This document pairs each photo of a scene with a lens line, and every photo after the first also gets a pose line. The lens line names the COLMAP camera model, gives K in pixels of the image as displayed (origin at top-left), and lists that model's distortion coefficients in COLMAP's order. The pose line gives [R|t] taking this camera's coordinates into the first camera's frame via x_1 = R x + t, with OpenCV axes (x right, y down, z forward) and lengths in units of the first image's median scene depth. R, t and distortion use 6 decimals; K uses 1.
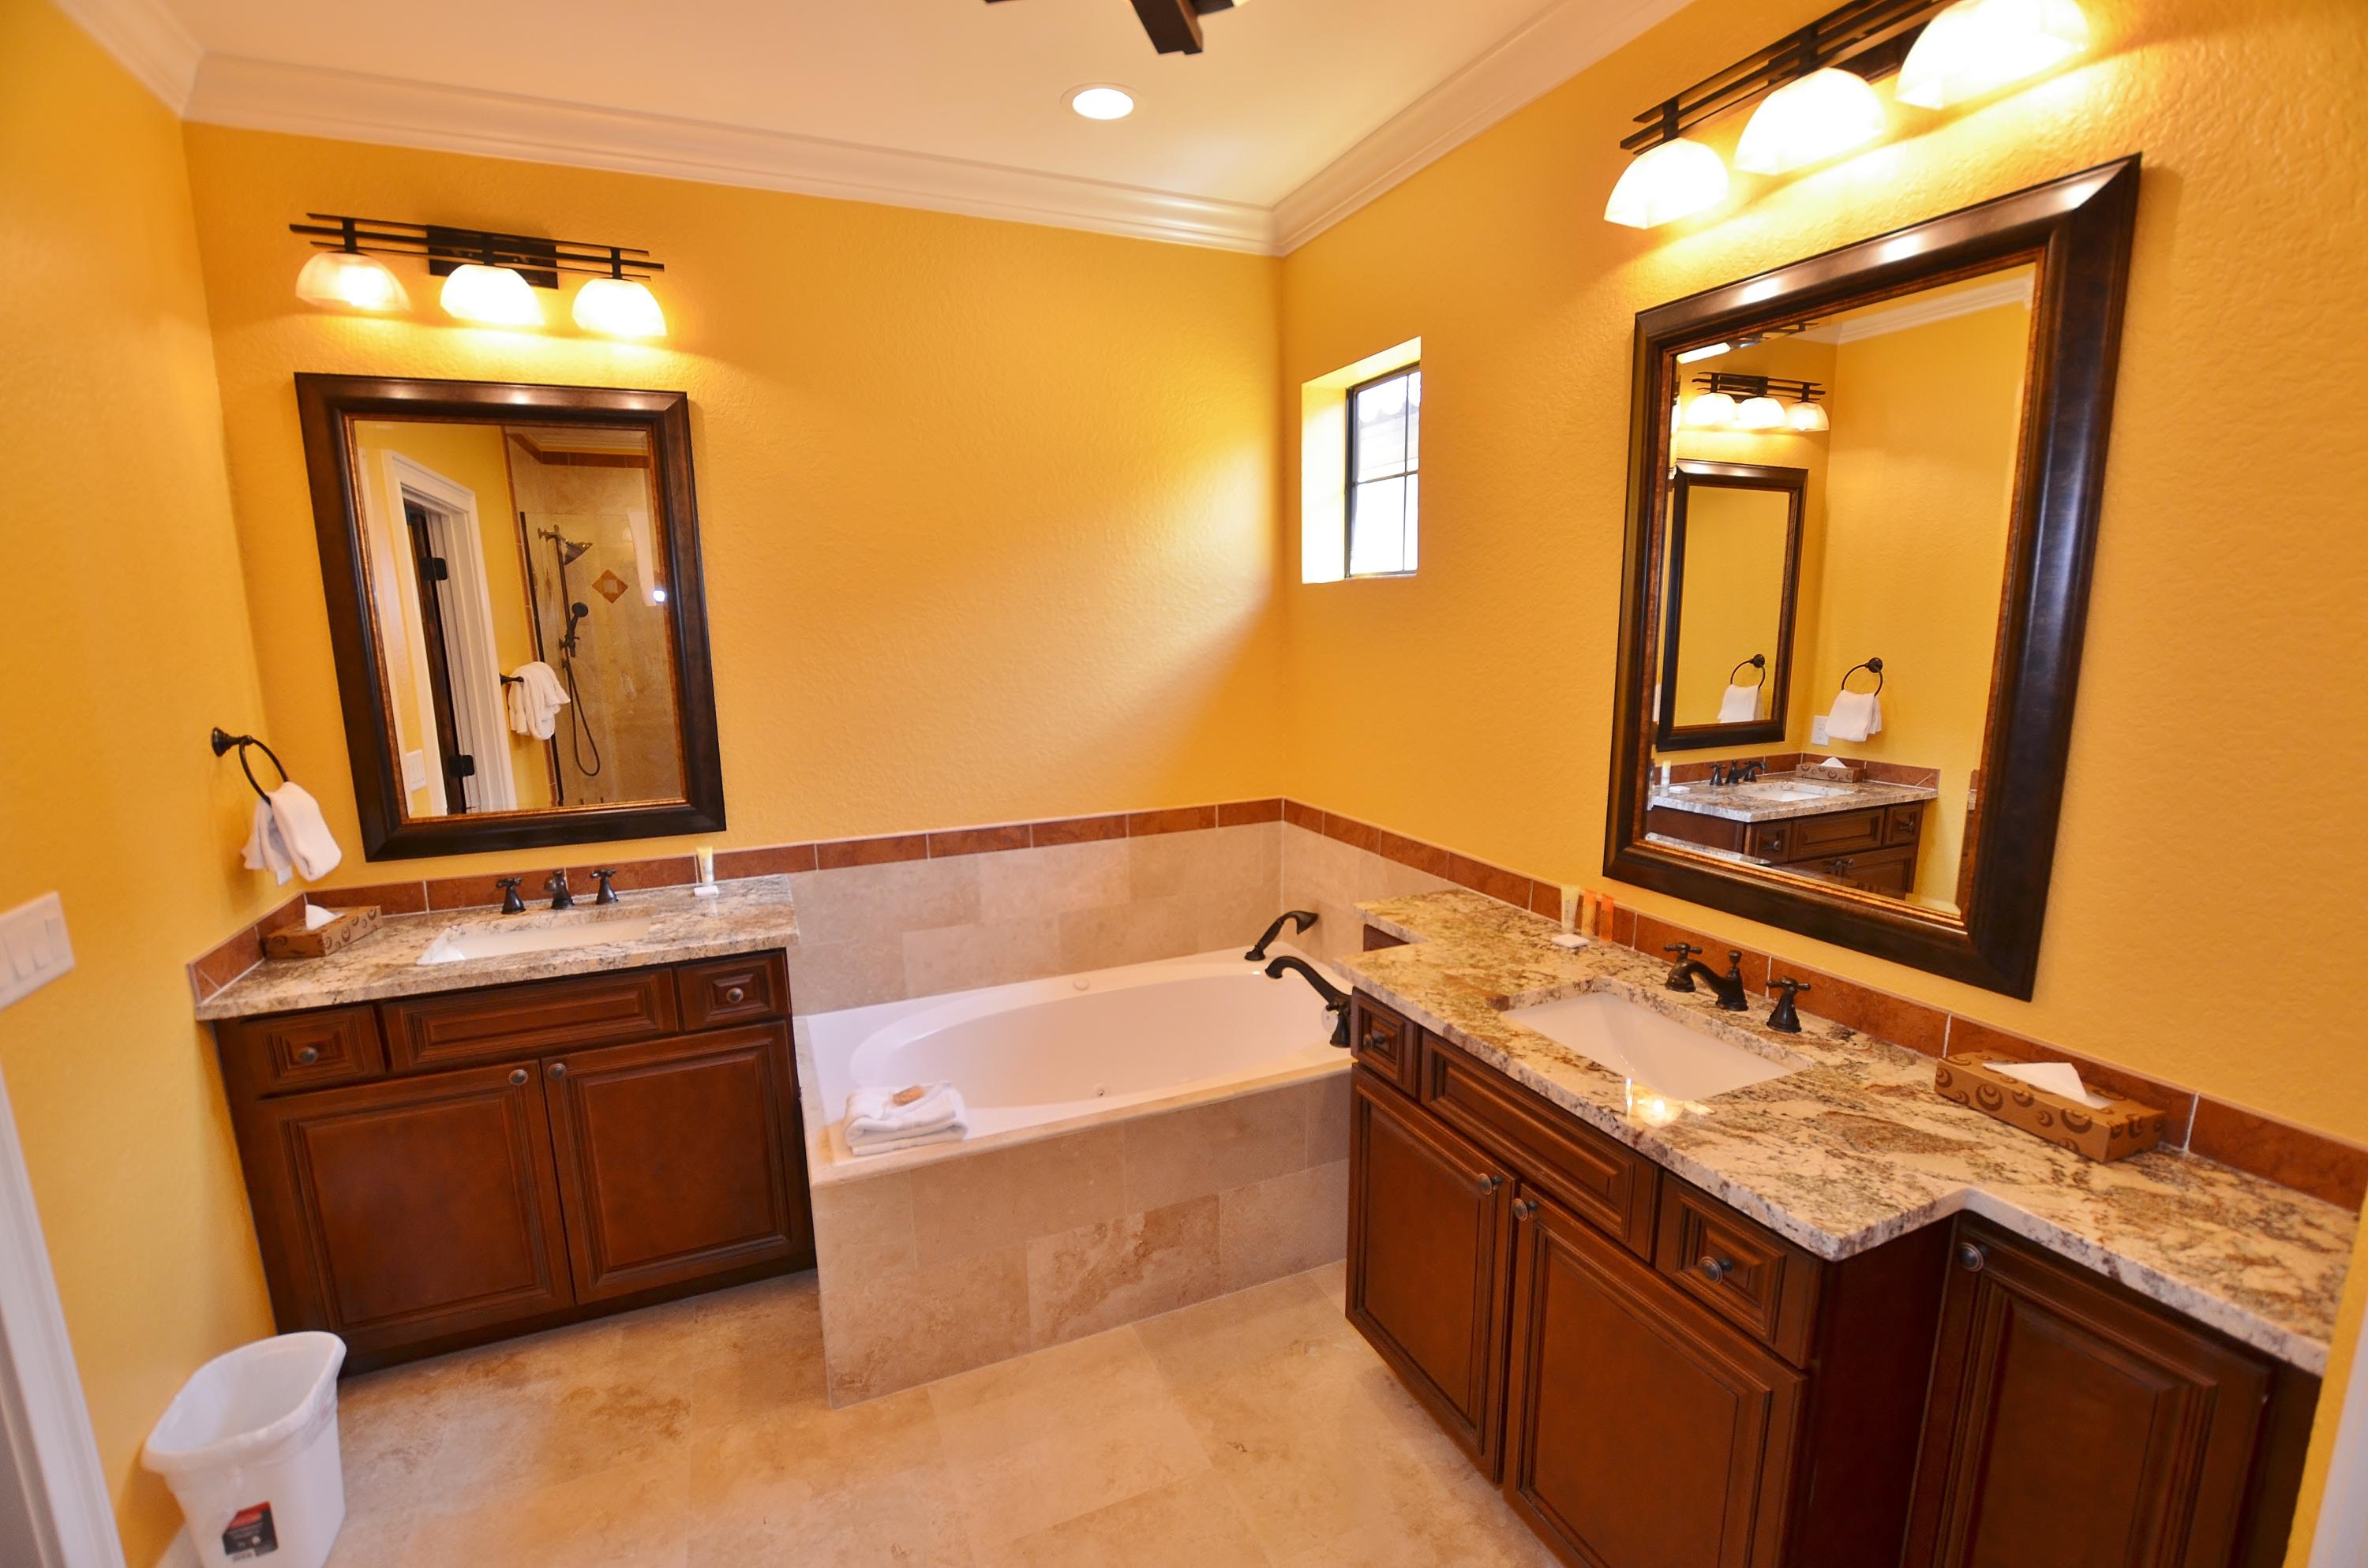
lens RADIAL K [[1041.6, 0, 1192.9], [0, 1041.6, 799.4], [0, 0, 1]] dist [-0.034766, 0.005803]
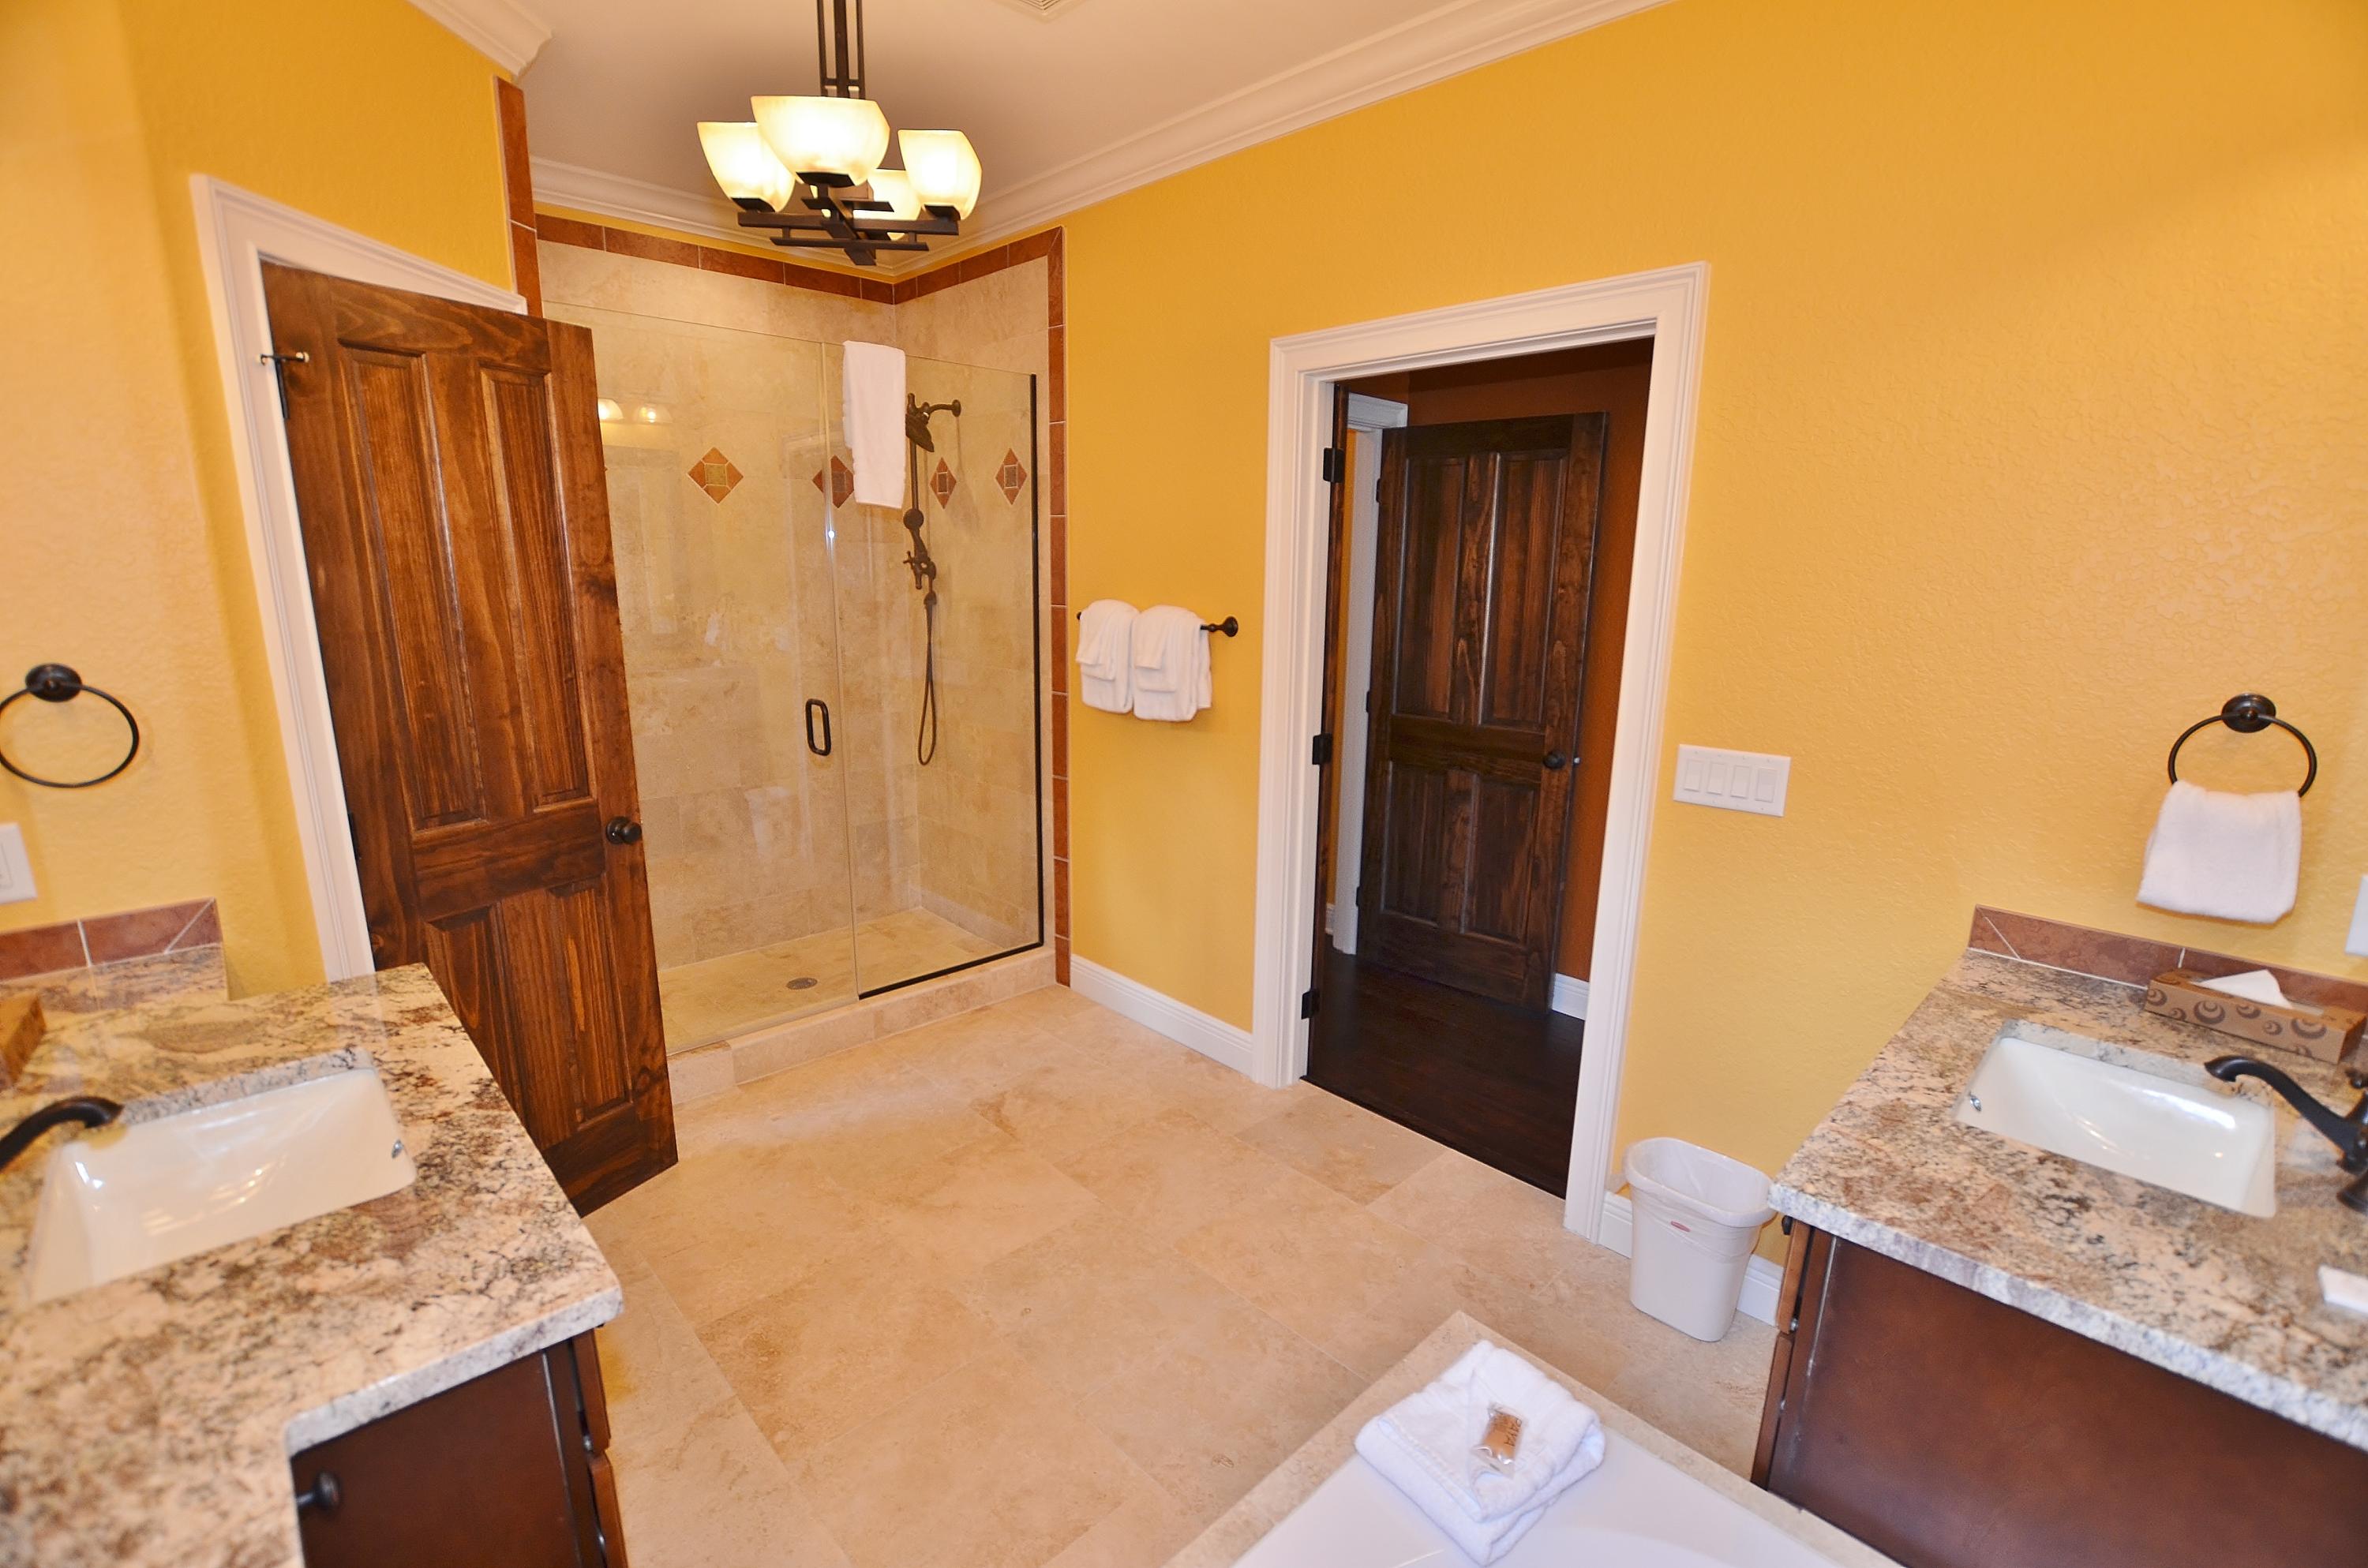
lens RADIAL K [[1041.6, 0, 1192.9], [0, 1041.6, 799.4], [0, 0, 1]] dist [-0.034766, 0.005803]
pose [[-0.938403, 0.074529, -0.337411, 0.047147], [-0.064231, 0.921822, 0.382256, -0.320468], [0.339522, 0.380382, -0.860253, 1.917992]]
